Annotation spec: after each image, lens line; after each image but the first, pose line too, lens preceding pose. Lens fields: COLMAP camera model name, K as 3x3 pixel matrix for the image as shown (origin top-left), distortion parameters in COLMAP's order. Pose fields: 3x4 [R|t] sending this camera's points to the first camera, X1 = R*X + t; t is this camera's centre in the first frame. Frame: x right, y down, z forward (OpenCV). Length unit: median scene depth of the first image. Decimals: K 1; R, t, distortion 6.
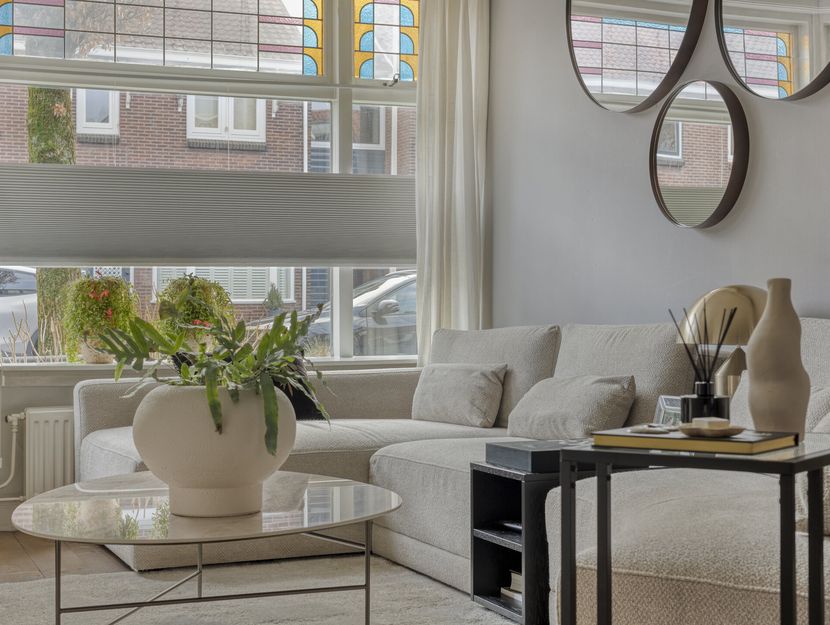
lens RADIAL K [[1345.8, 0, 412.0], [0, 1345.8, 294.5], [0, 0, 1]] dist [0.001579, 0.123202]
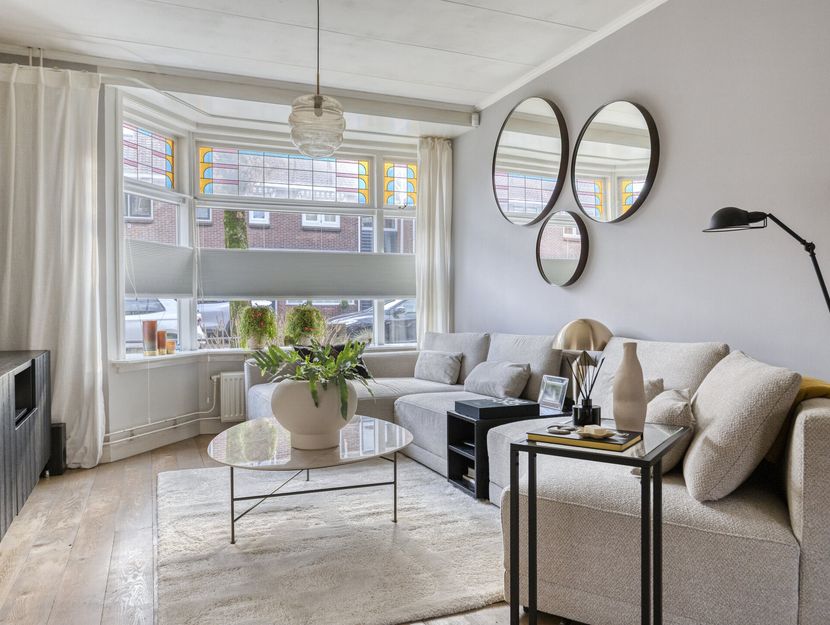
lens RADIAL K [[632.5, 0, 415.0], [0, 632.5, 312.5], [0, 0, 1]] dist [0.006912, -0.001175]
pose [[0.999956, -0.003254, 0.008831, -0.008118], [0.003018, 0.999641, 0.026631, -0.032740], [-0.008914, -0.026603, 0.999606, 0.073450]]
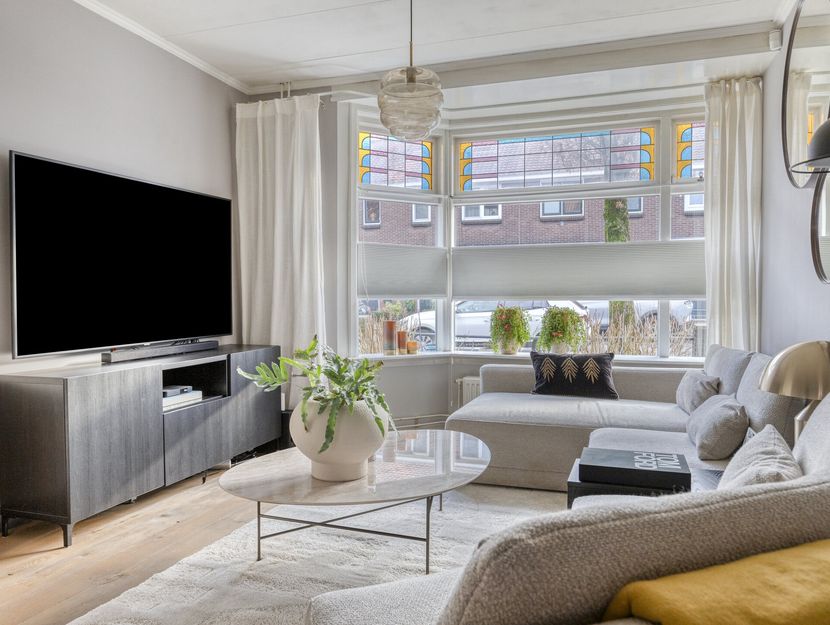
lens RADIAL K [[632.5, 0, 415.0], [0, 632.5, 312.5], [0, 0, 1]] dist [0.006912, -0.001175]
pose [[0.752011, 0.015359, -0.658971, 0.288498], [0.008975, 0.999397, 0.033535, -0.042201], [0.659089, -0.031133, 0.751420, 0.319236]]
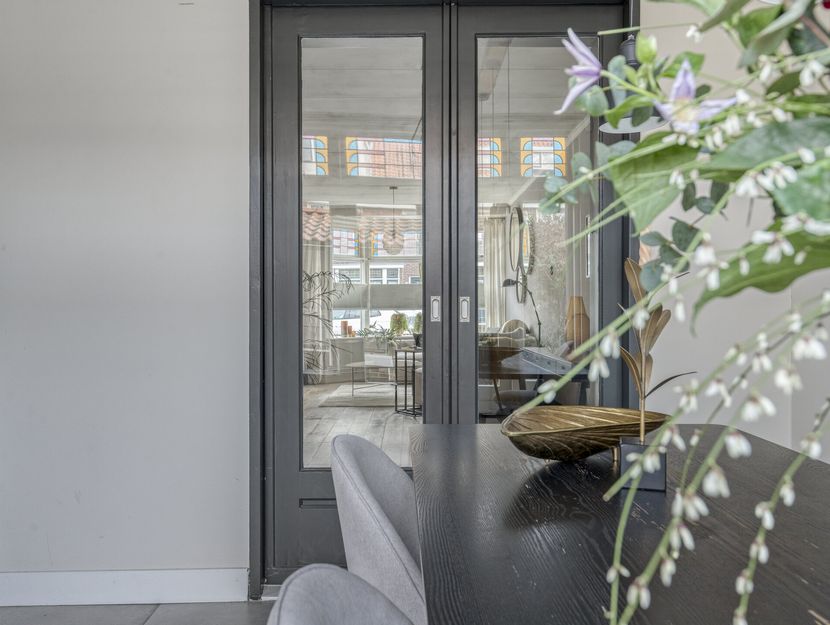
lens RADIAL K [[694.6, 0, 415.0], [0, 694.6, 312.5], [0, 0, 1]] dist [-0.002970, -0.001937]
pose [[0.931390, -0.008364, -0.363927, 0.631081], [0.012295, 0.999888, 0.008488, -0.038377], [0.363815, -0.012380, 0.931389, -0.975728]]
